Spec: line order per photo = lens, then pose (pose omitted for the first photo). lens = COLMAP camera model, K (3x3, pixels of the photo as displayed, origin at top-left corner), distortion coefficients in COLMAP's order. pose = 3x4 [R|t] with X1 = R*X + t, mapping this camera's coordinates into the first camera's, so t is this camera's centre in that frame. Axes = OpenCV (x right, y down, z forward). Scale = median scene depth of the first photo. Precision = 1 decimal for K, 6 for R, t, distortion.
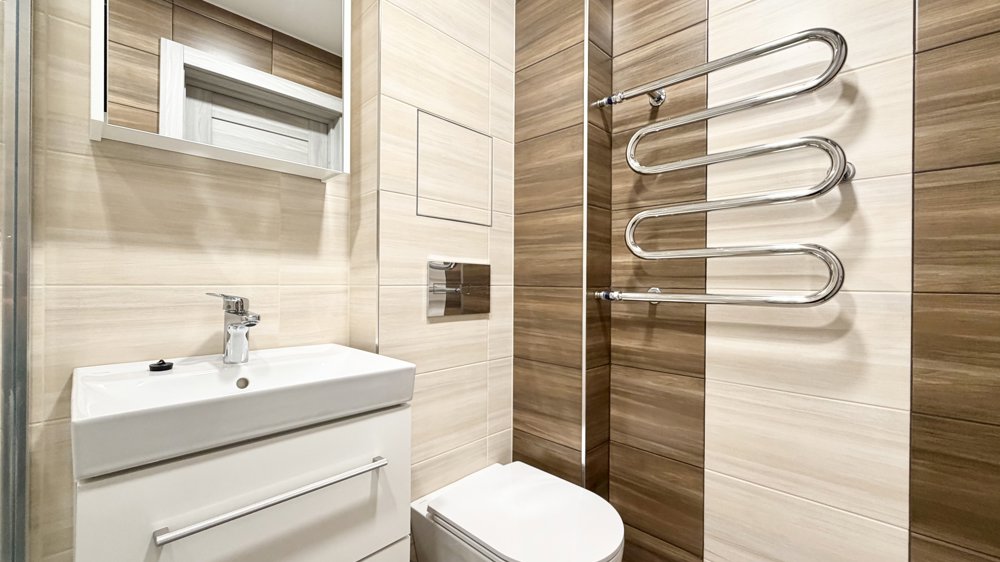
lens RADIAL K [[399.2, 0, 495.4], [0, 399.2, 281.7], [0, 0, 1]] dist [0.000400, 0.000371]
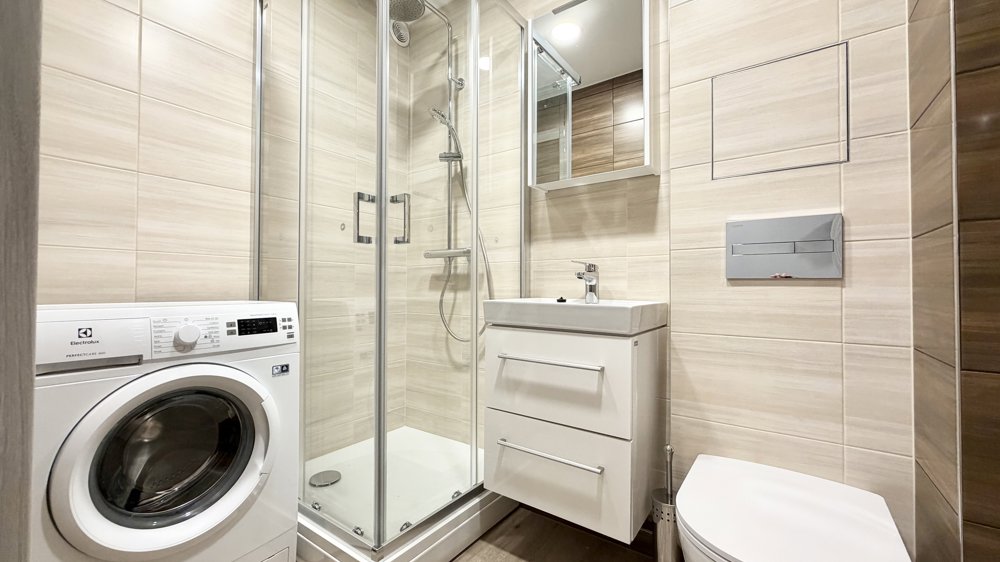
lens RADIAL K [[399.2, 0, 494.3], [0, 399.2, 283.7], [0, 0, 1]] dist [0.000400, 0.000371]
pose [[0.137680, -0.017831, -0.990316, 0.813346], [-0.001136, 0.999834, -0.018160, 0.131984], [0.990476, 0.003626, 0.137636, 0.325408]]
